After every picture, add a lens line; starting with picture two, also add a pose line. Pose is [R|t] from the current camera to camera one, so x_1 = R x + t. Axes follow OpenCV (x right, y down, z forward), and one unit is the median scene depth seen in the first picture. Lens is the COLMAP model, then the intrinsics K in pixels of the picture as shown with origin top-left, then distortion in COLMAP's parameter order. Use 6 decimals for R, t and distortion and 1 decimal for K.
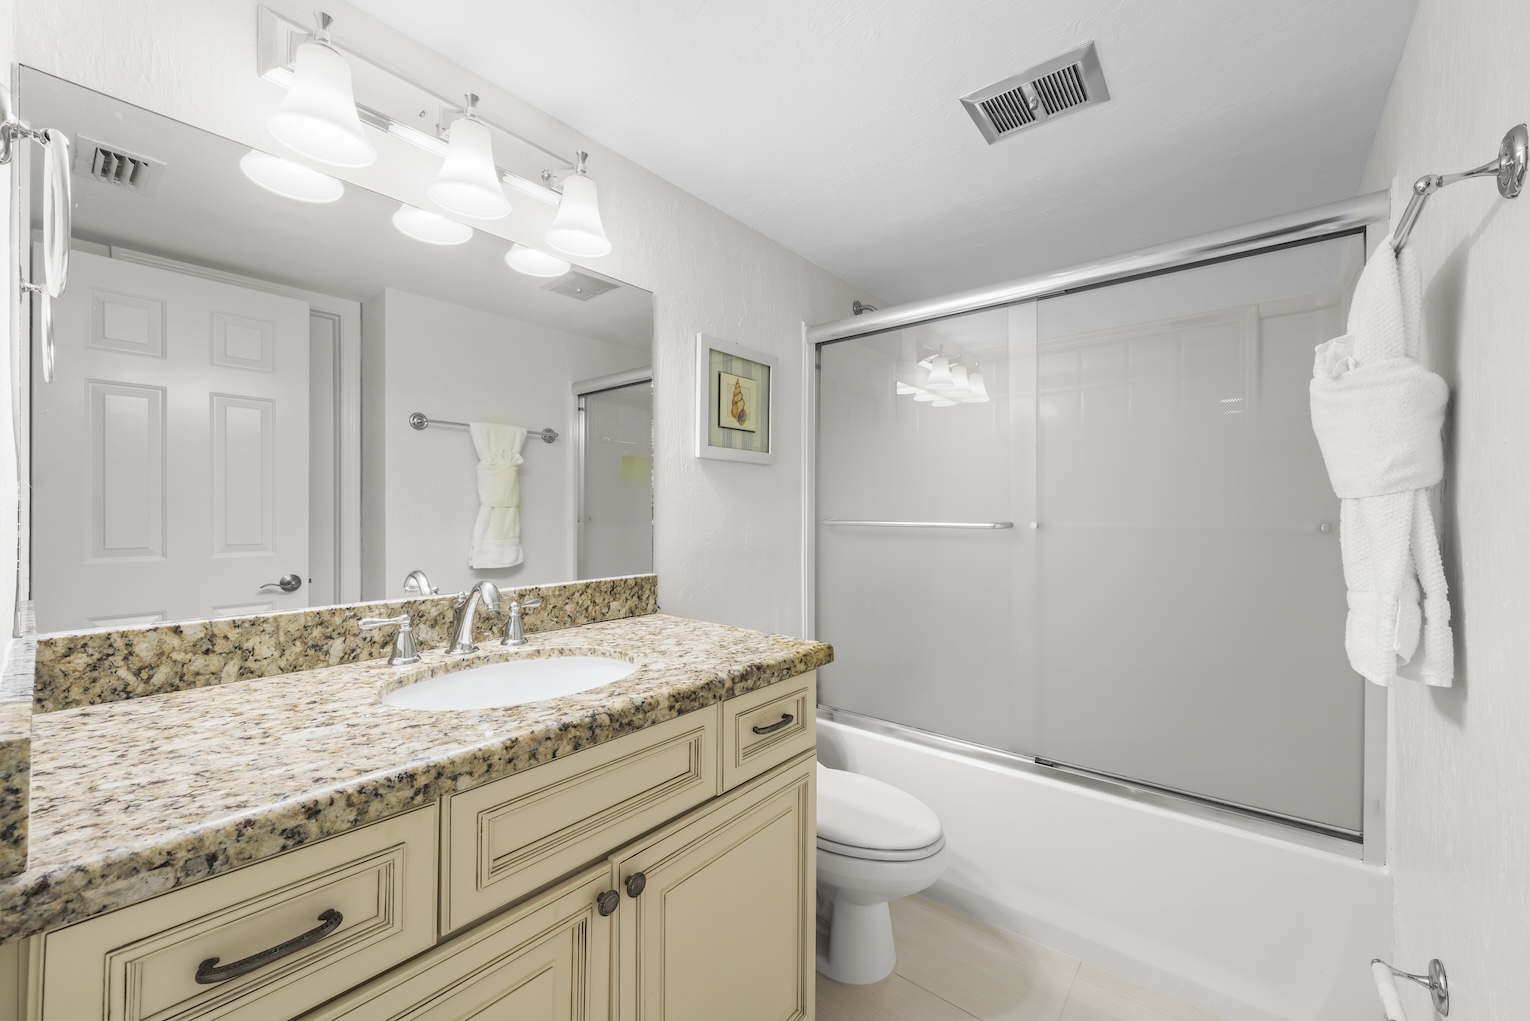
lens RADIAL K [[598.3, 0, 761.5], [0, 598.3, 513.1], [0, 0, 1]] dist [-0.000803, 0.000112]
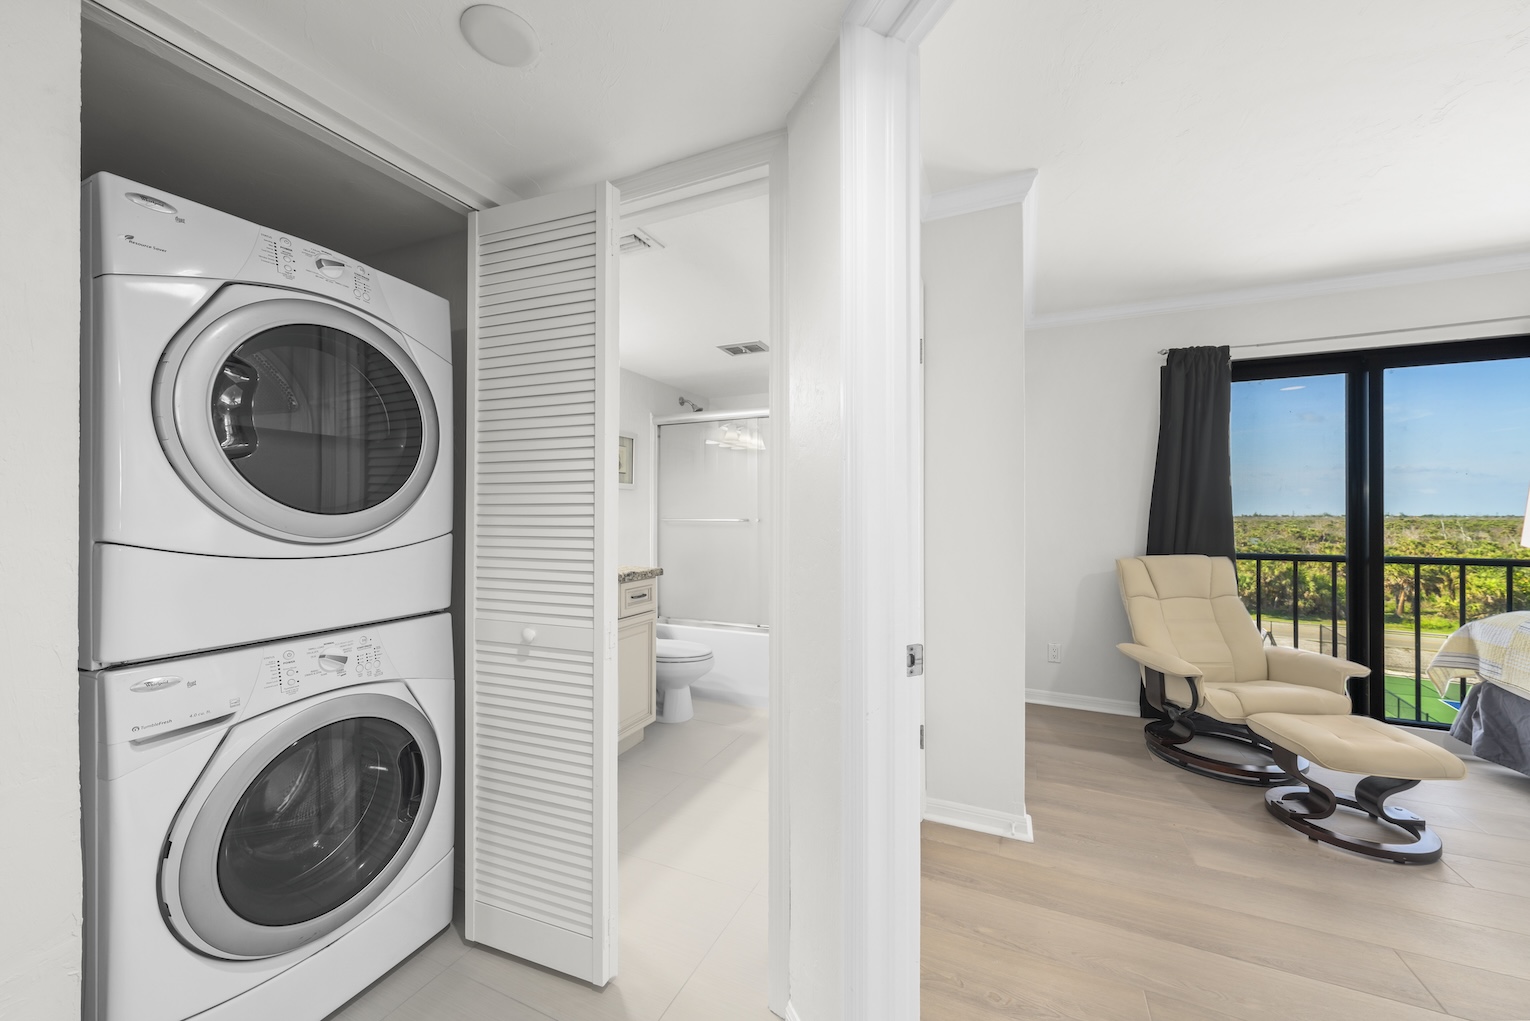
lens RADIAL K [[546.7, 0, 765.0], [0, 546.7, 510.5], [0, 0, 1]] dist [0.000386, 0.000055]
pose [[0.961521, 0.004322, 0.274696, -0.081911], [-0.002592, 0.999974, -0.006660, -0.003475], [-0.274718, 0.005692, 0.961508, -1.085459]]
